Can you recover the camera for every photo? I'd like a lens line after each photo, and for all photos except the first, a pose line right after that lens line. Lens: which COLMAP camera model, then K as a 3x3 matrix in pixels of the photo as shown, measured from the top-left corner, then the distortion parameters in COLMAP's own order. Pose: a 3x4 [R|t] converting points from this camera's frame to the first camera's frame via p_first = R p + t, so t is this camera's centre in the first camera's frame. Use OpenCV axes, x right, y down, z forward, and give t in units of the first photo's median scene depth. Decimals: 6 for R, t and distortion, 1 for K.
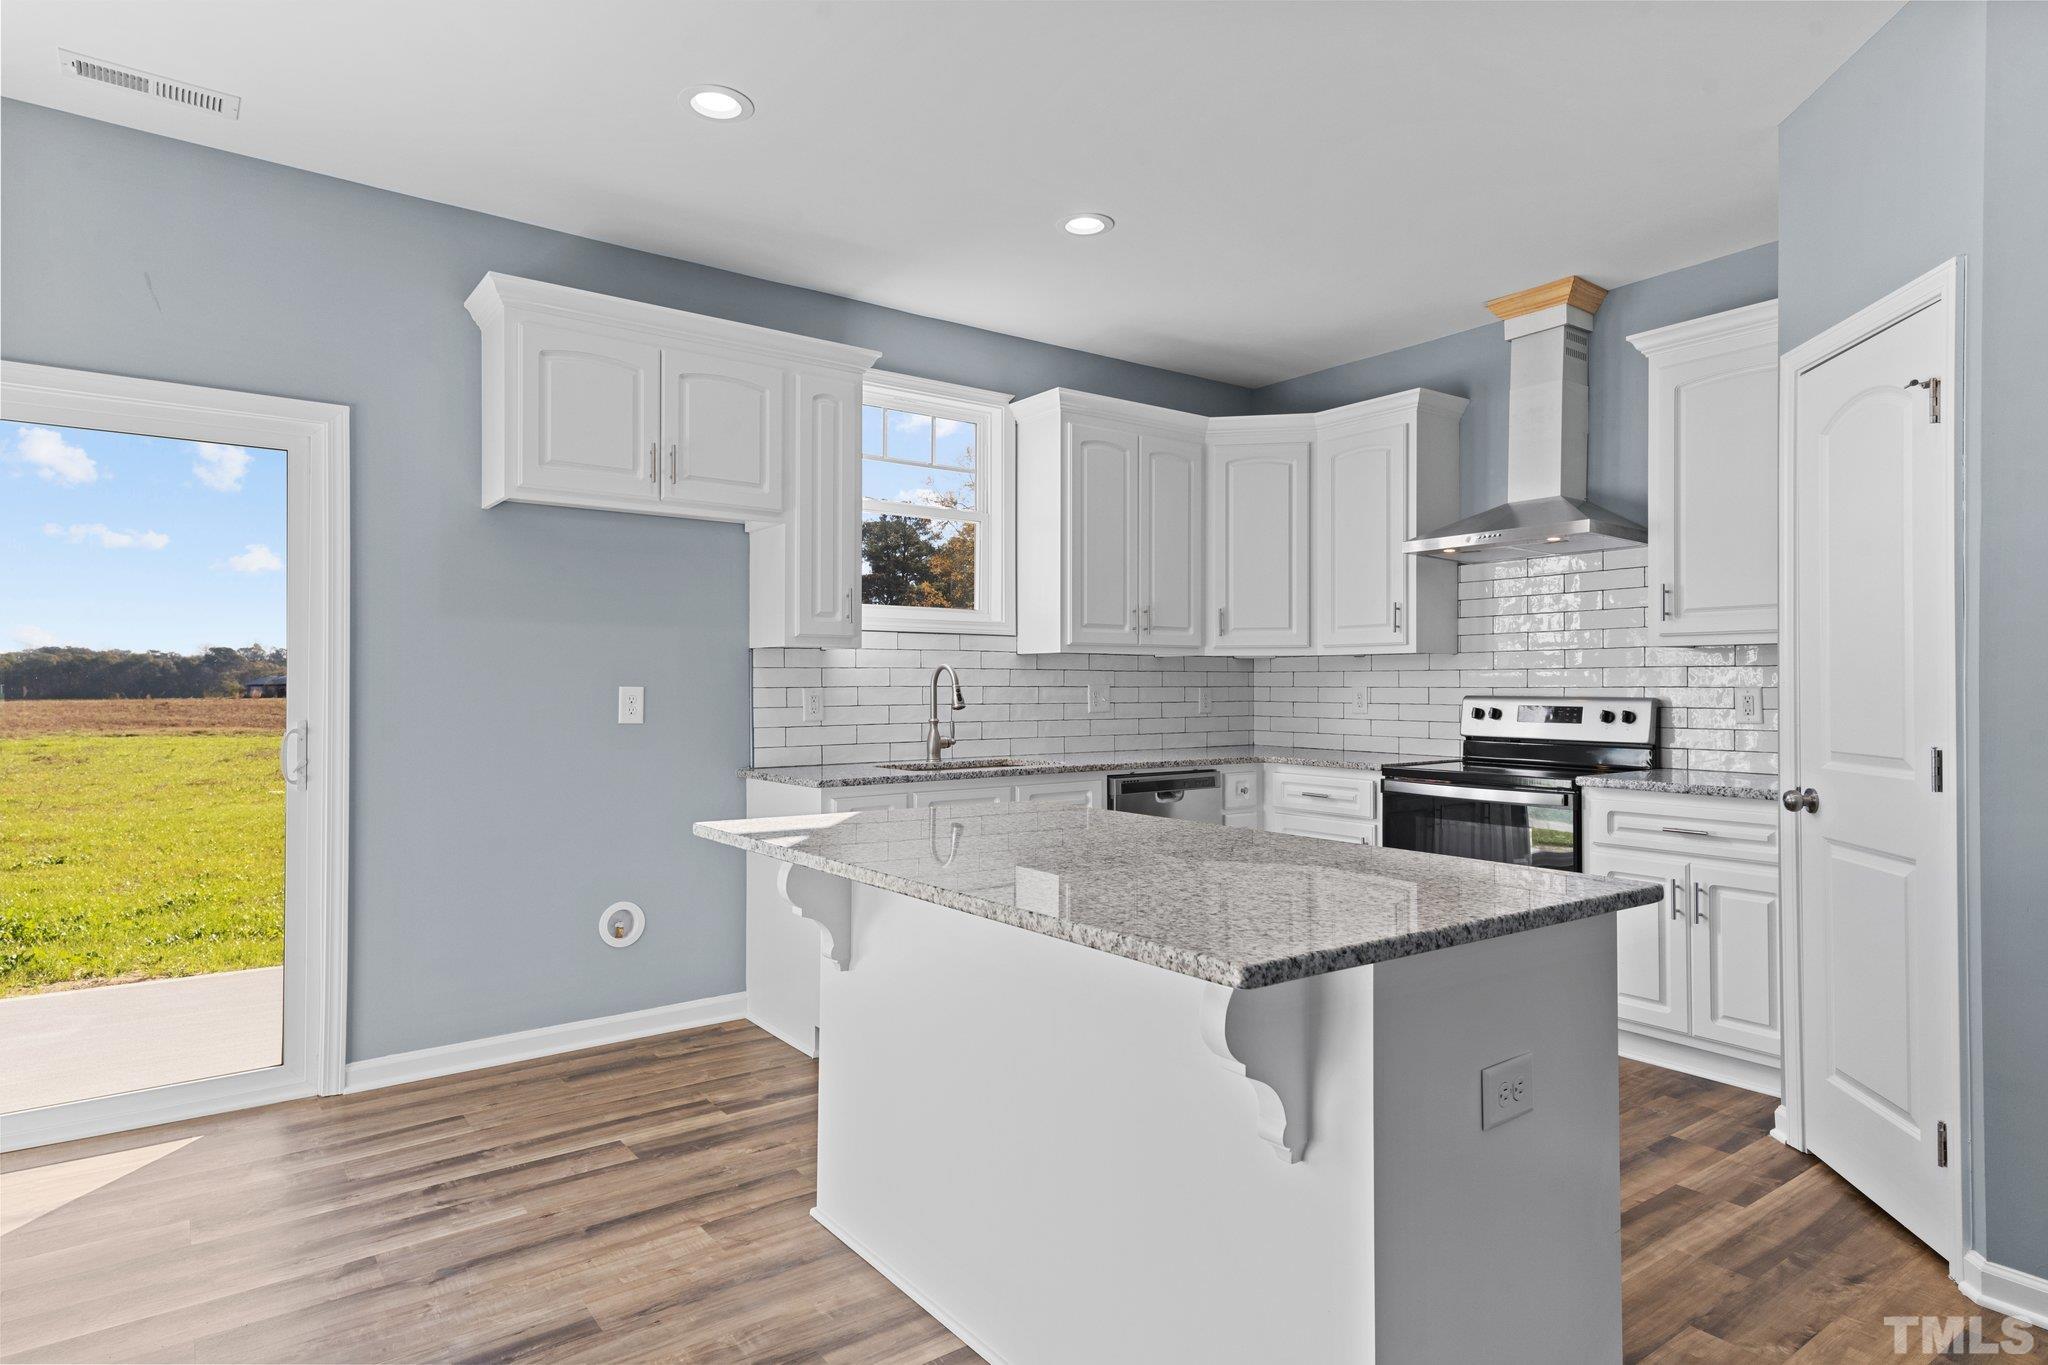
lens RADIAL K [[1134.1, 0, 1029.9], [0, 1134.1, 675.2], [0, 0, 1]] dist [0.021900, 0.001958]
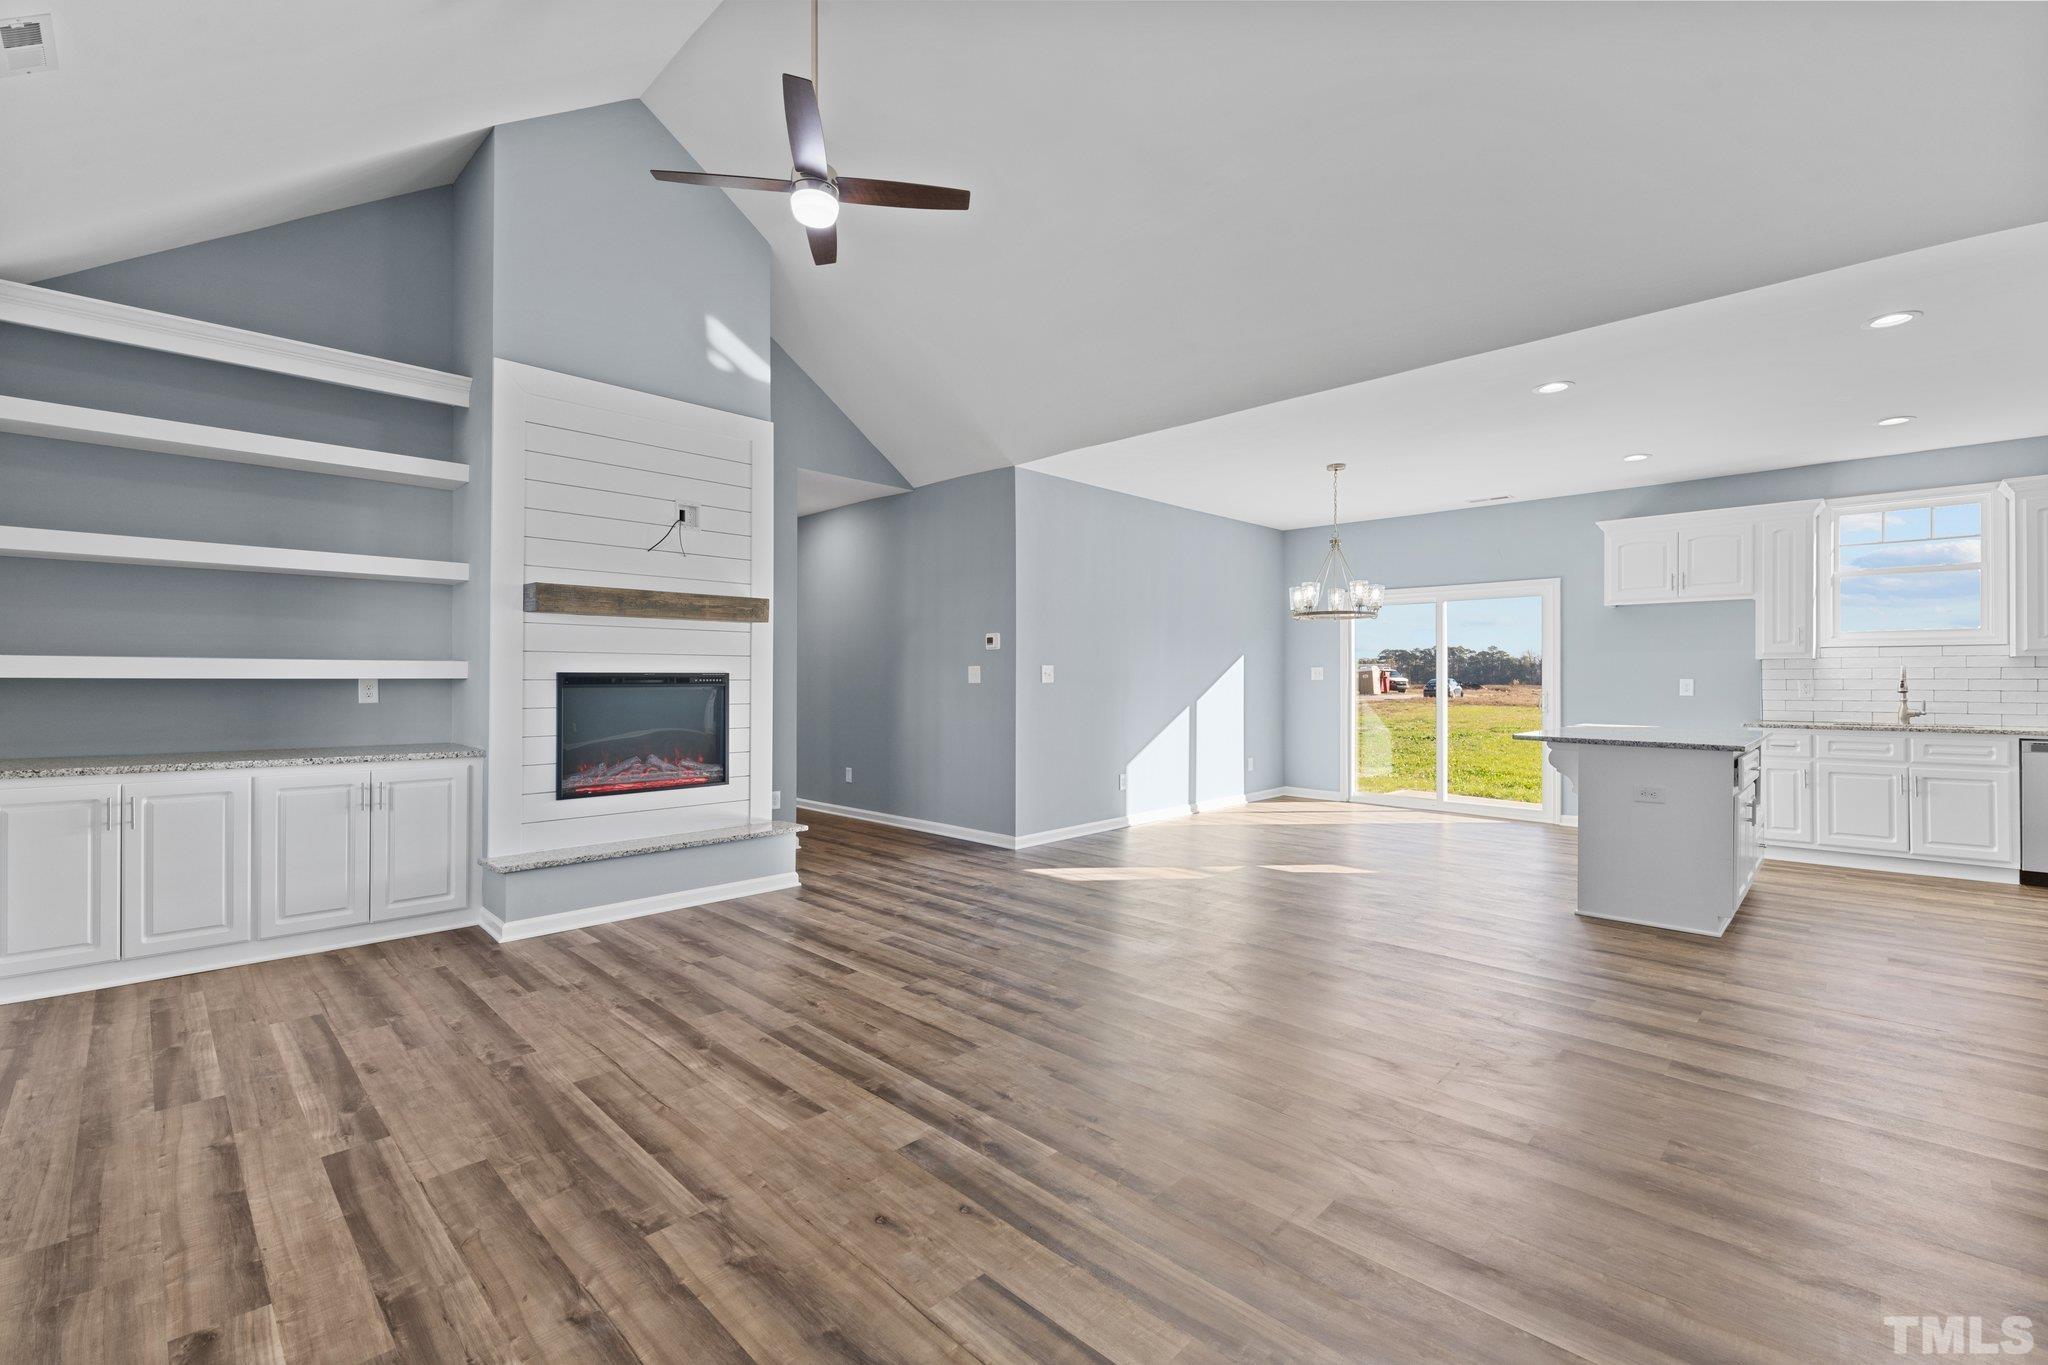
lens RADIAL K [[883.8, 0, 1025.3], [0, 883.8, 679.6], [0, 0, 1]] dist [0.005132, -0.005020]
pose [[0.150667, 0.000550, -0.988584, 1.012802], [0.010167, 0.999946, 0.002106, -0.005019], [0.988532, -0.010368, 0.150653, -0.459696]]
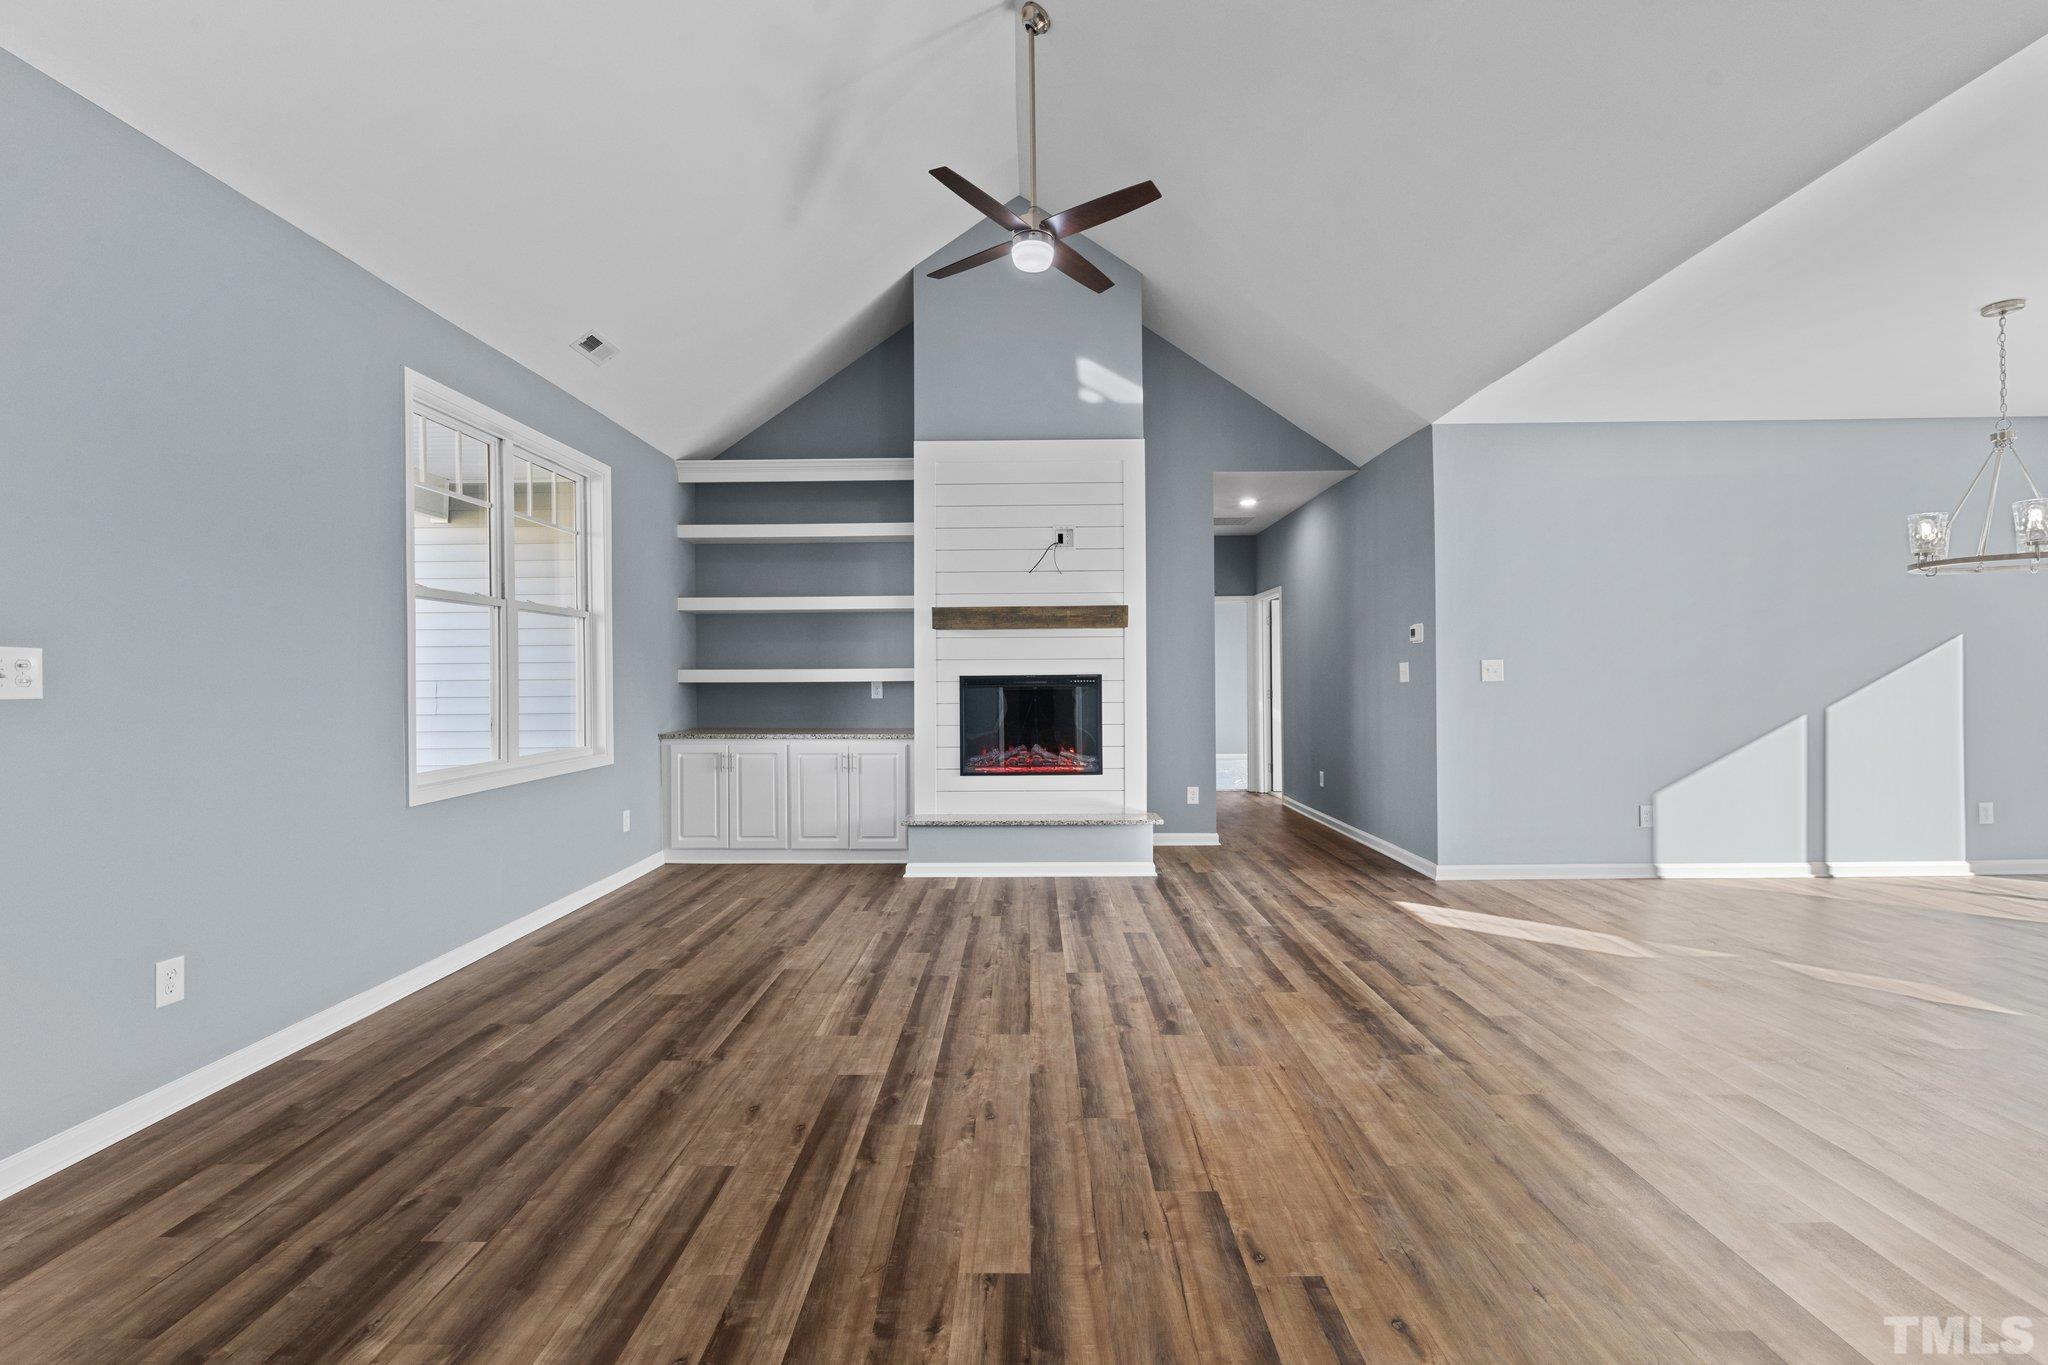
lens RADIAL K [[883.8, 0, 1010.4], [0, 883.8, 684.6], [0, 0, 1]] dist [0.005132, -0.005020]
pose [[-0.615666, 0.007927, -0.787967, 0.903510], [0.015500, 0.999878, -0.002052, 0.000070], [0.787855, -0.013477, -0.615713, 0.015542]]
